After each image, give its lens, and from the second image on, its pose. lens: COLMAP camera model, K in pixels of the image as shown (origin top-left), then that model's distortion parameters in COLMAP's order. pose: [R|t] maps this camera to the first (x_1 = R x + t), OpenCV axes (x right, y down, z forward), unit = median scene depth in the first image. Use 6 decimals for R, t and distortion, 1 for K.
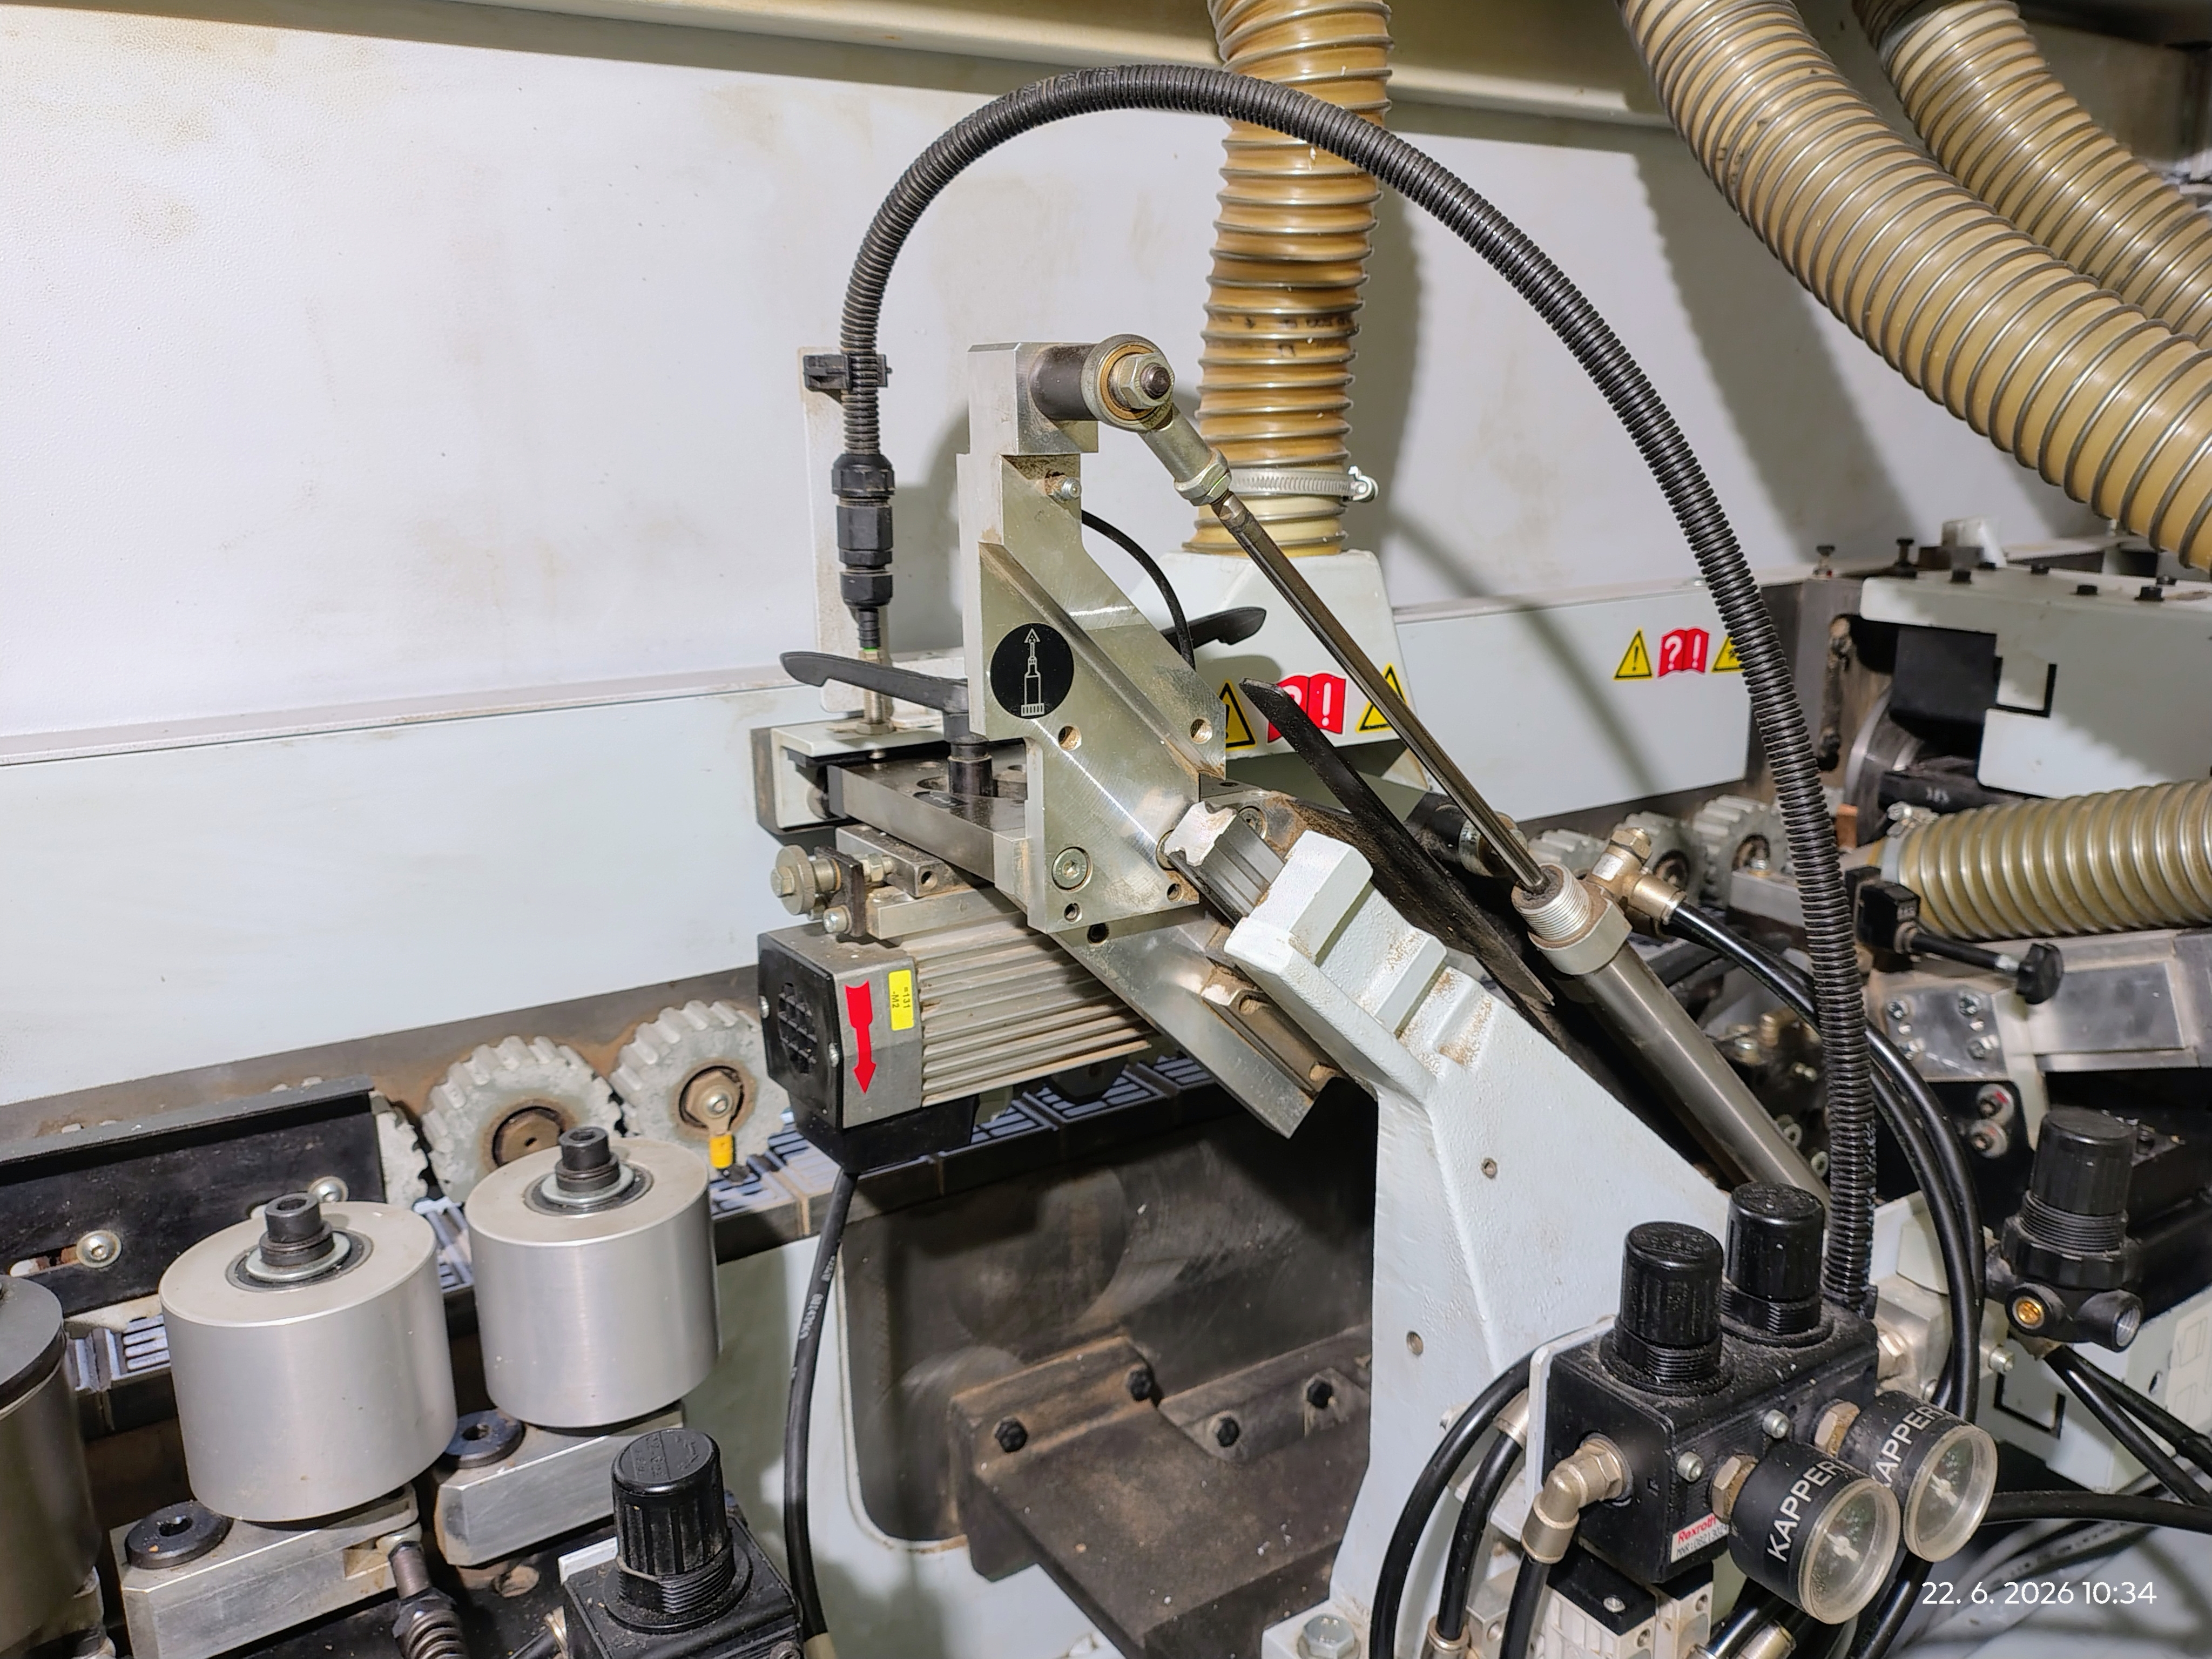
lens RADIAL K [[1671.2, 0, 1106.0], [0, 1671.2, 829.5], [0, 0, 1]] dist [0.051703, -0.063793]
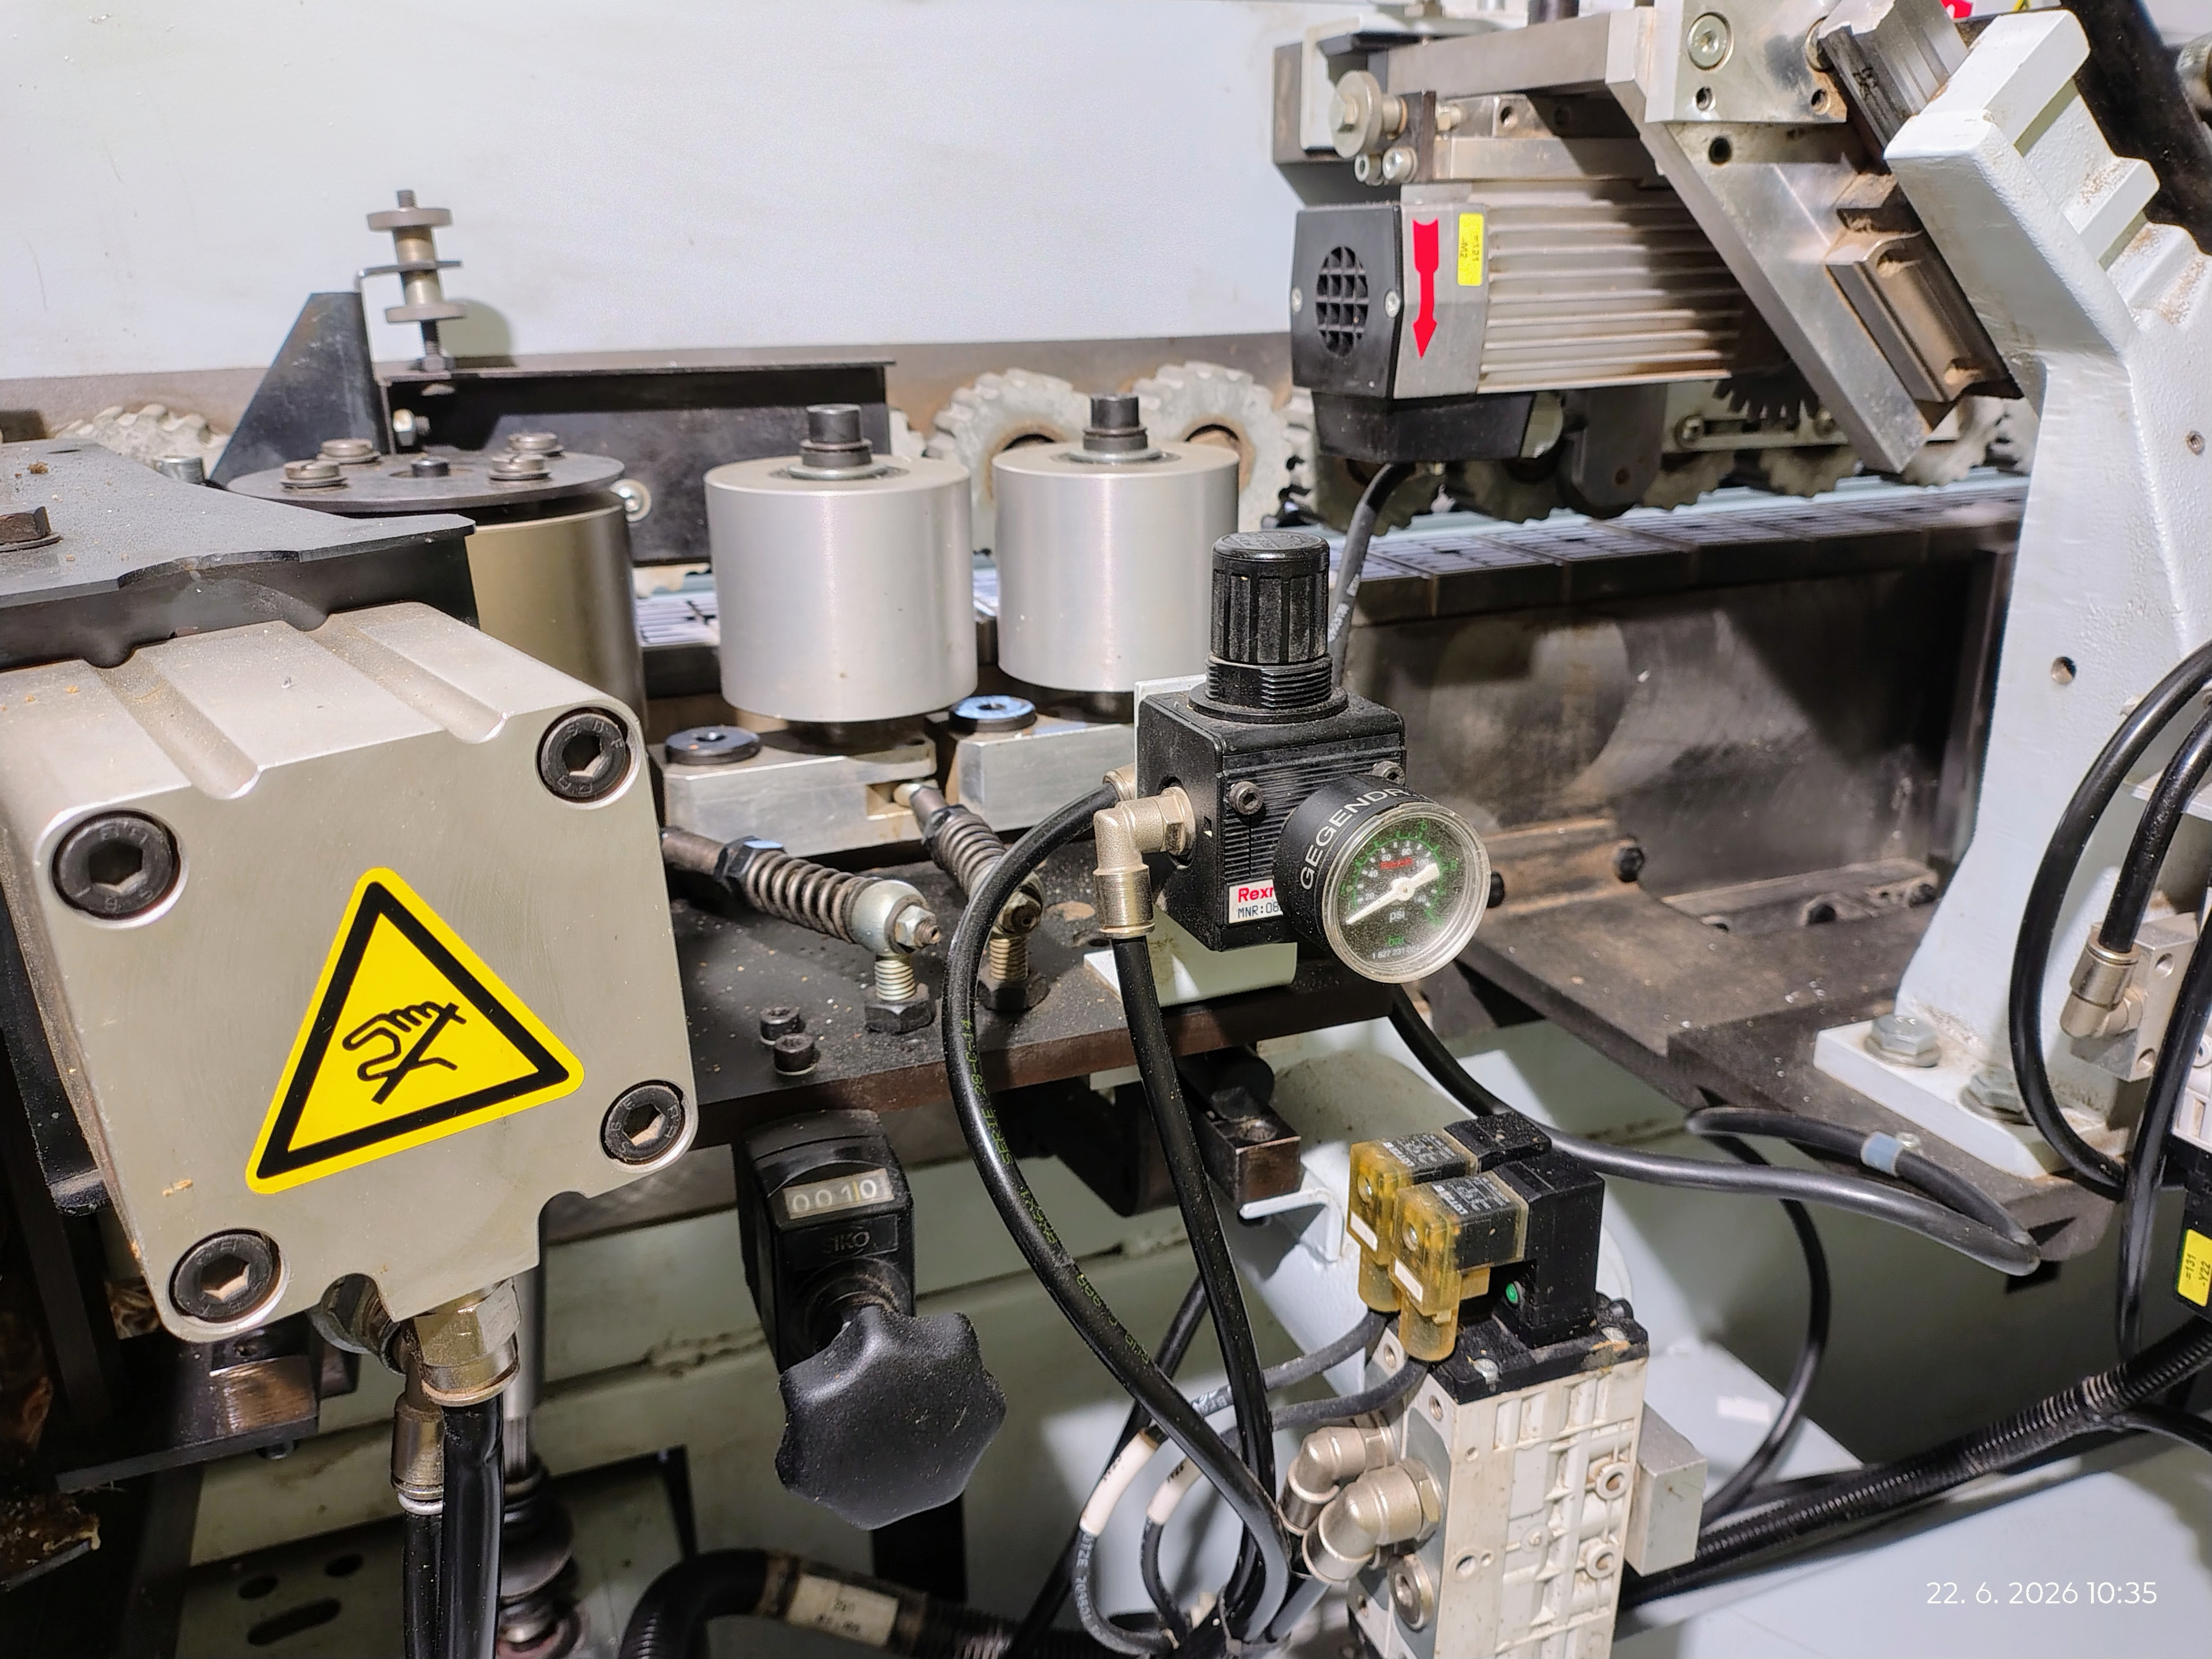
lens RADIAL K [[1700.9, 0, 1101.5], [0, 1700.9, 784.5], [0, 0, 1]] dist [0.086522, -0.117555]
pose [[0.980569, 0.064293, -0.185338, -0.097371], [-0.050250, 0.995568, 0.079498, 0.245104], [0.189628, -0.068640, 0.979454, 0.041716]]
